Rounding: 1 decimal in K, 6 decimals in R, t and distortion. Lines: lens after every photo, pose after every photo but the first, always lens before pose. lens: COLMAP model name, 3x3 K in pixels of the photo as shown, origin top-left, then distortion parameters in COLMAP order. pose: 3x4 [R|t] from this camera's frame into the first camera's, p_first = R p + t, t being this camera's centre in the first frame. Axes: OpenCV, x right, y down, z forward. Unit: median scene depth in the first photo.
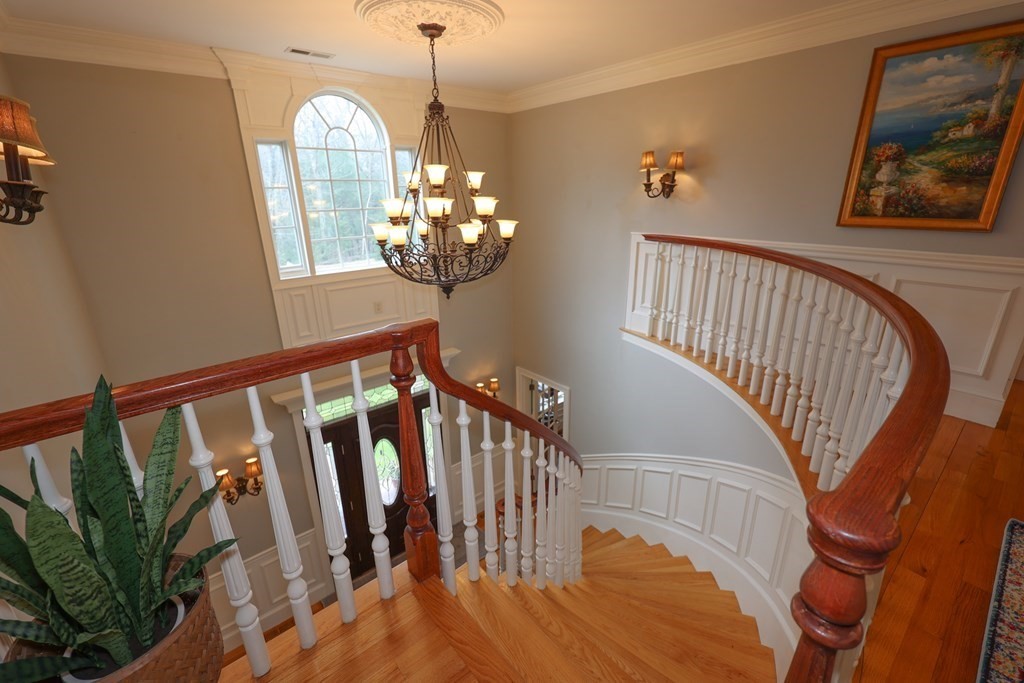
lens RADIAL K [[443.7, 0, 517.1], [0, 443.7, 340.0], [0, 0, 1]] dist [-0.000777, -0.000106]
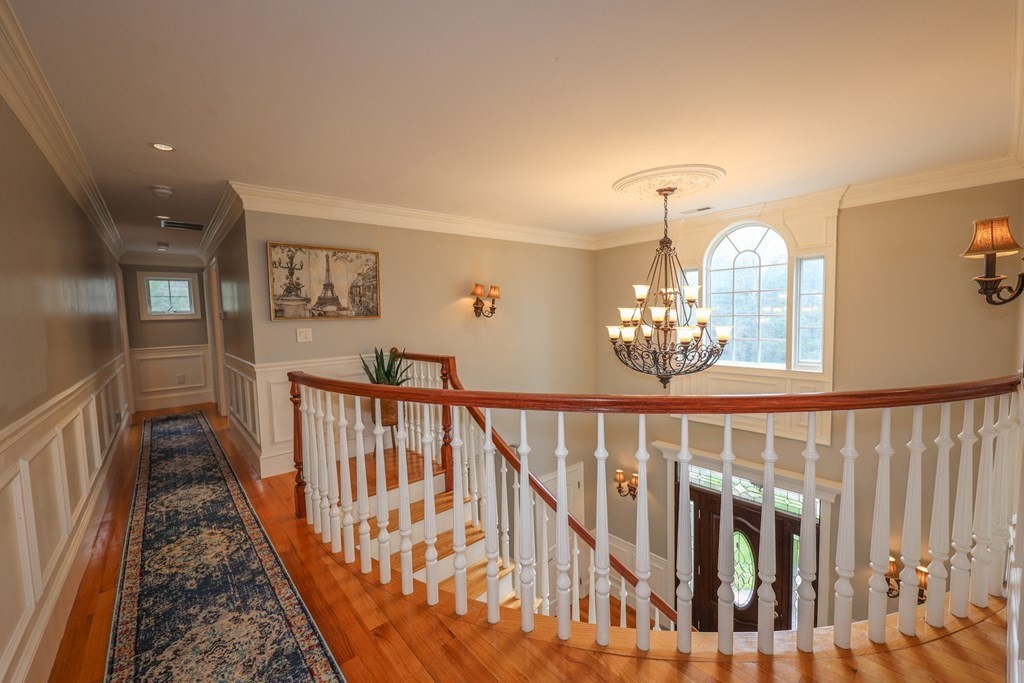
lens RADIAL K [[418.1, 0, 510.3], [0, 418.1, 341.1], [0, 0, 1]] dist [0.000036, -0.000222]
pose [[-0.005796, 0.080507, -0.996737, 0.991883], [-0.285520, 0.955127, 0.078806, -0.193553], [0.958355, 0.285045, 0.017450, 0.568037]]
